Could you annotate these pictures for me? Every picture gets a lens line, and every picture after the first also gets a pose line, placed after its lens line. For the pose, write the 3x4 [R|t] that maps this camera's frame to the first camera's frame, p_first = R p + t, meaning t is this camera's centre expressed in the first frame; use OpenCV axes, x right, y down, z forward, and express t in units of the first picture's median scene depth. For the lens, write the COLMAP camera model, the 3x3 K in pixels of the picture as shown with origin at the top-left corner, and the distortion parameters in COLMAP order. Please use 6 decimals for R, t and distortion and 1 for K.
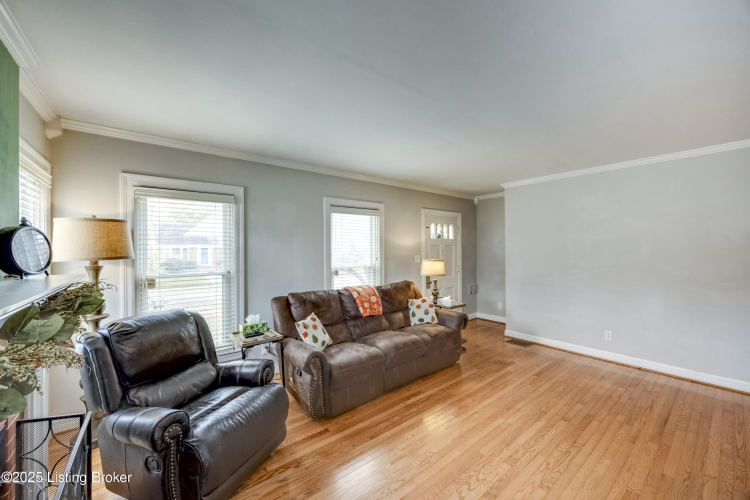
lens RADIAL K [[288.2, 0, 378.2], [0, 288.2, 247.7], [0, 0, 1]] dist [-0.002962, 0.000781]
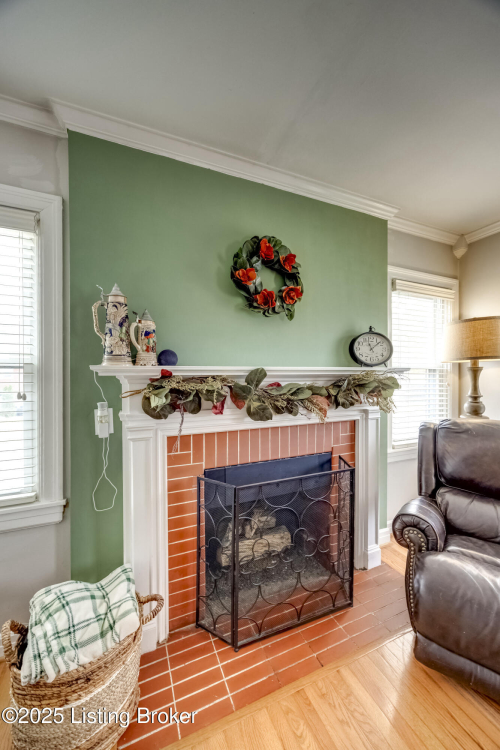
lens RADIAL K [[288.2, 0, 246.1], [0, 288.2, 375.8], [0, 0, 1]] dist [-0.002962, 0.000781]
pose [[-0.274707, 0.016110, -0.961393, 0.173299], [0.002791, 0.999869, 0.015958, 0.061046], [0.961524, 0.001700, -0.274716, 0.405357]]
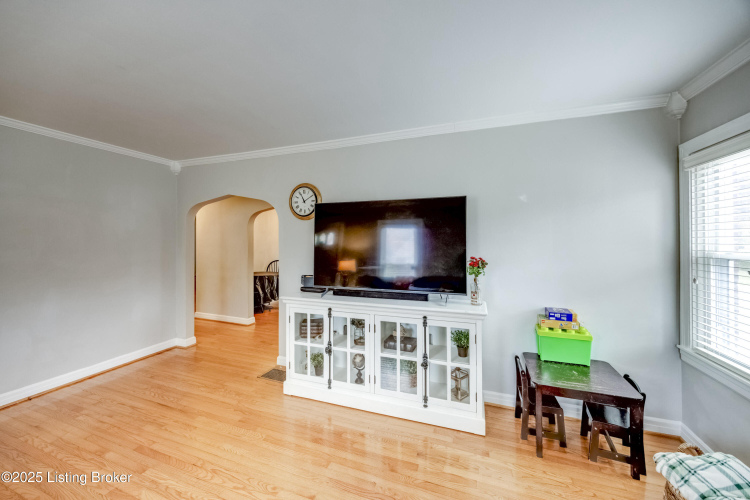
lens RADIAL K [[288.2, 0, 365.6], [0, 288.2, 242.8], [0, 0, 1]] dist [-0.002962, 0.000781]
pose [[-0.497532, 0.000993, 0.867445, -0.254738], [-0.000319, 0.999999, -0.001328, 0.009925], [-0.867446, -0.000938, -0.497531, 0.785092]]
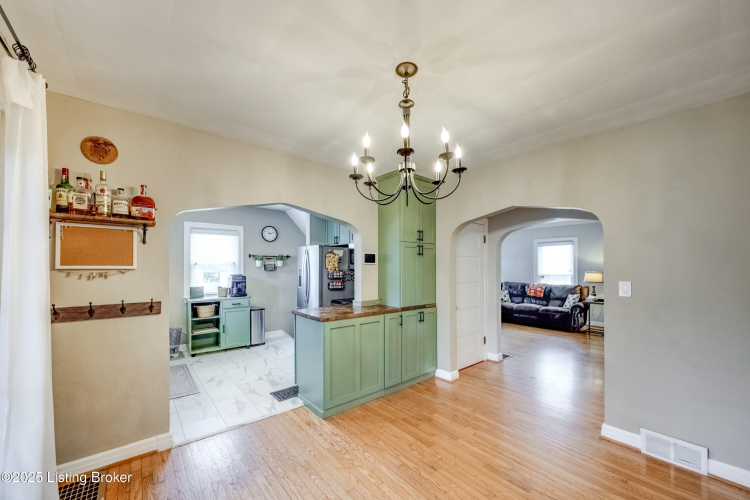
lens RADIAL K [[288.2, 0, 383.4], [0, 288.2, 269.4], [0, 0, 1]] dist [-0.002962, 0.000781]
pose [[0.026588, 0.018330, -0.999478, 2.589504], [-0.000841, 0.999832, 0.018314, 0.000810], [0.999646, 0.000354, 0.026599, -0.204215]]
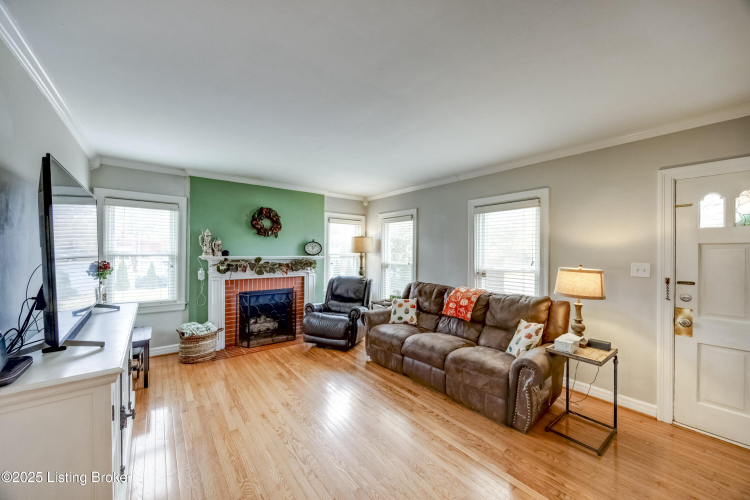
lens RADIAL K [[288.2, 0, 376.2], [0, 288.2, 250.7], [0, 0, 1]] dist [-0.002962, 0.000781]
pose [[-0.017541, 0.002388, -0.999843, 1.212521], [-0.009189, 0.999955, 0.002549, 0.011958], [0.999804, 0.009233, -0.017518, 0.944131]]
